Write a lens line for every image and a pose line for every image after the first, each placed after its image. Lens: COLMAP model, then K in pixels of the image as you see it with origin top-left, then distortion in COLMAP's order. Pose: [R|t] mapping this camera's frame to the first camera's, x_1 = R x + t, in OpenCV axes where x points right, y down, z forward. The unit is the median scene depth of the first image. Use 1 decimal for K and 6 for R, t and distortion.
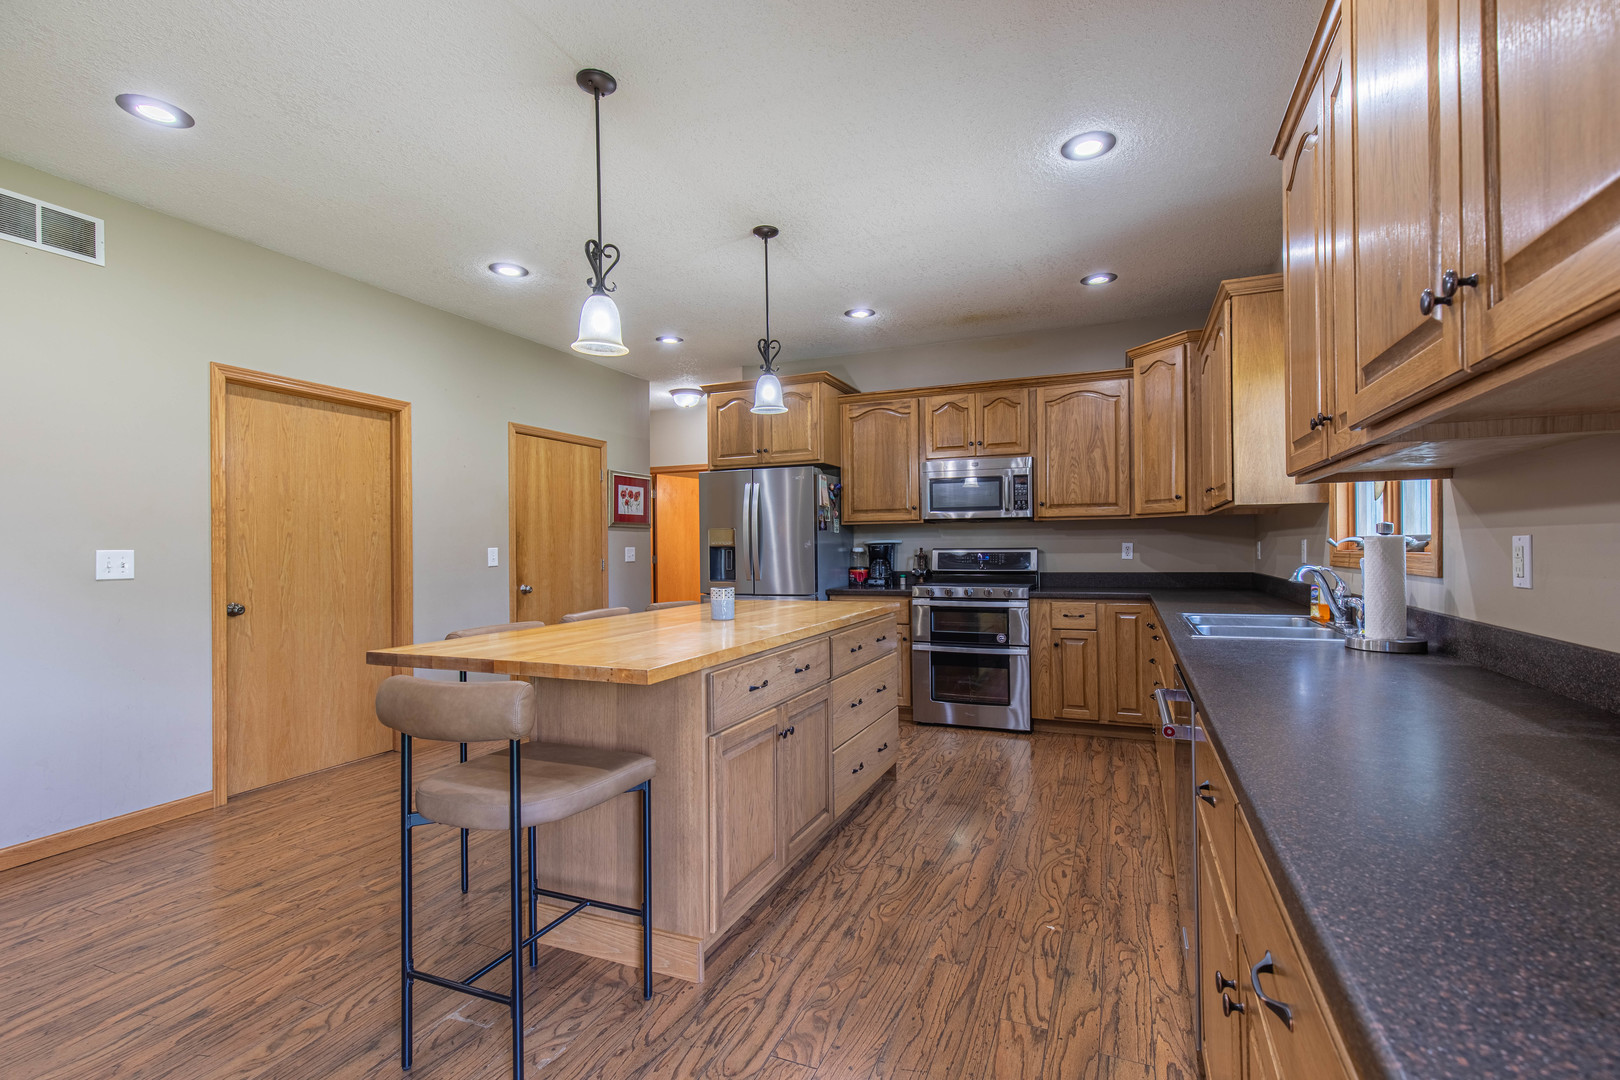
lens RADIAL K [[727.8, 0, 810.0], [0, 727.8, 540.0], [0, 0, 1]] dist [-0.000630, 0.000022]
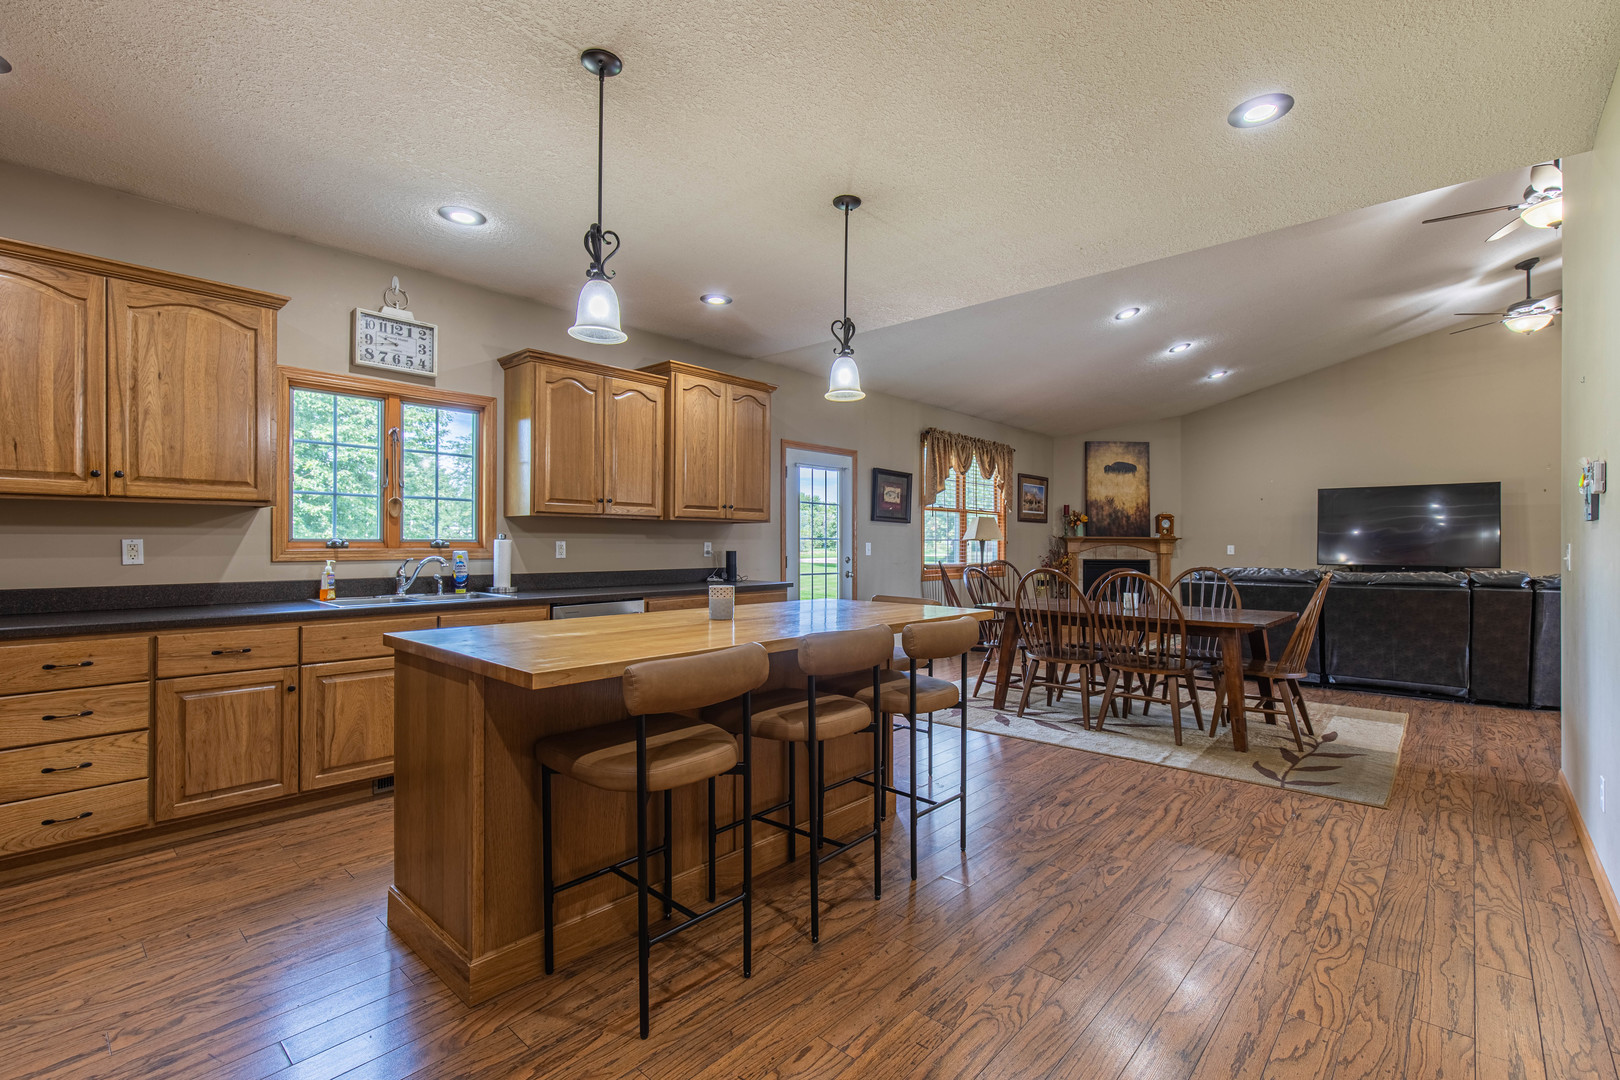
lens RADIAL K [[727.8, 0, 810.0], [0, 727.8, 540.0], [0, 0, 1]] dist [-0.000630, 0.000022]
pose [[-0.945360, 0.008103, 0.325927, -0.652412], [0.004083, 0.999907, -0.013018, 0.019728], [-0.326002, -0.010976, -0.945305, 2.252773]]
